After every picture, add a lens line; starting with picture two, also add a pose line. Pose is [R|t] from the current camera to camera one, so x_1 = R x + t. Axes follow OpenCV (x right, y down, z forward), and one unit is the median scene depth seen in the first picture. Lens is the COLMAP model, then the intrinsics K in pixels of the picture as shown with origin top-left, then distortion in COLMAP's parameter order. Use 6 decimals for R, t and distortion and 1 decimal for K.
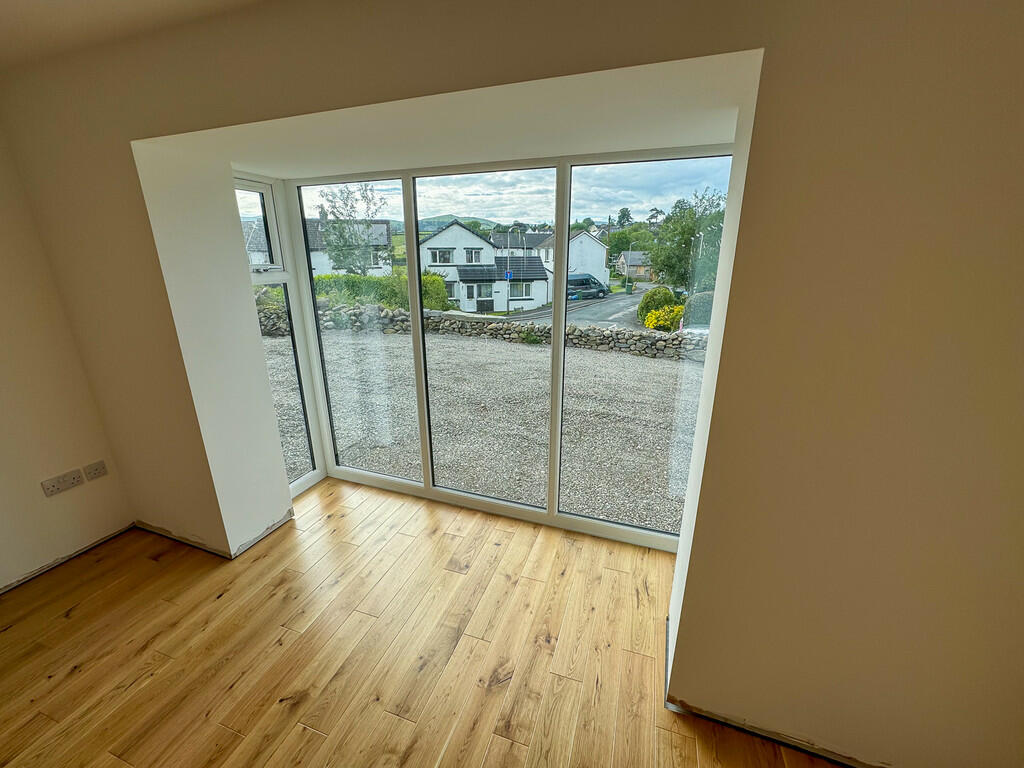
lens RADIAL K [[409.6, 0, 509.6], [0, 409.6, 380.6], [0, 0, 1]] dist [-0.033706, 0.012241]
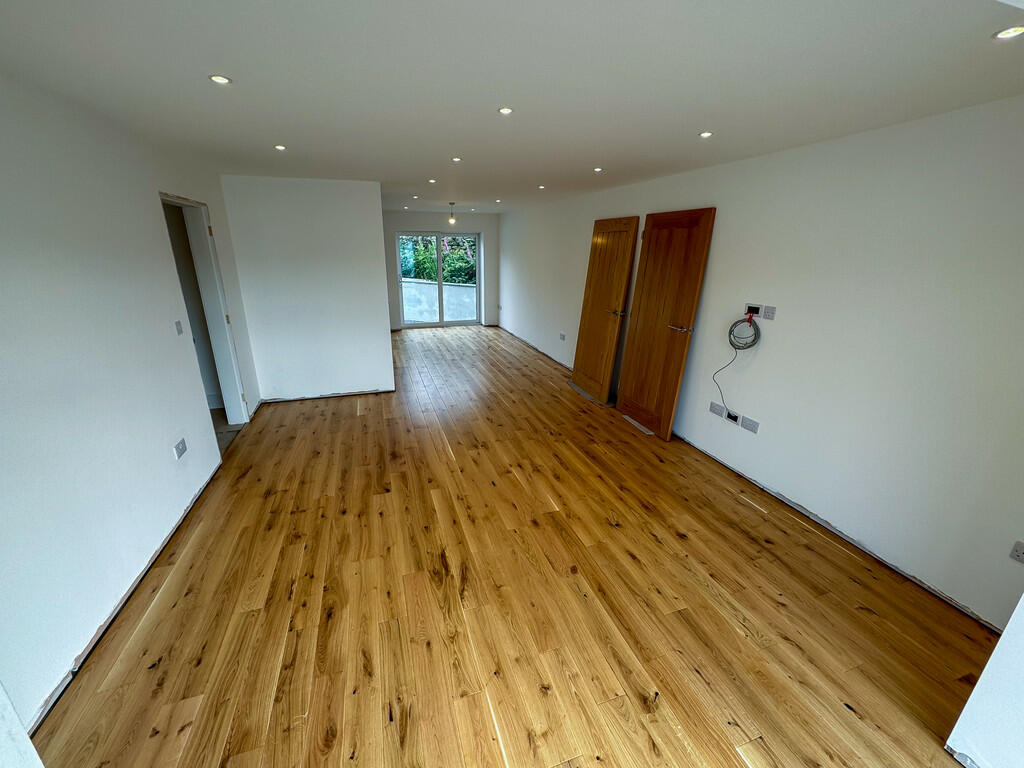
lens RADIAL K [[409.6, 0, 509.6], [0, 409.6, 380.6], [0, 0, 1]] dist [-0.033706, 0.012241]
pose [[-0.787781, 0.188151, -0.586515, 0.037371], [-0.190299, 0.831276, 0.522270, -0.066890], [0.585822, 0.523048, -0.619059, 0.166632]]
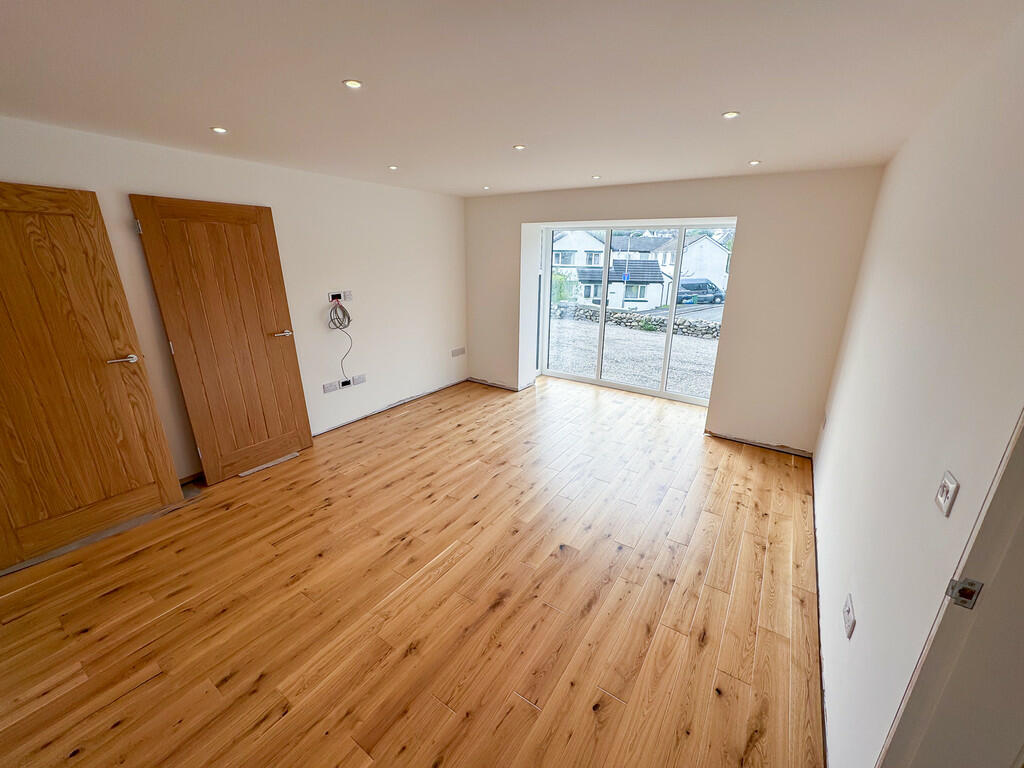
lens RADIAL K [[409.6, 0, 509.6], [0, 409.6, 380.6], [0, 0, 1]] dist [-0.033706, 0.012241]
pose [[0.966068, 0.091022, -0.241719, -0.040852], [-0.091411, 0.995767, 0.009629, 0.089389], [0.241572, 0.012794, 0.970299, -0.327138]]
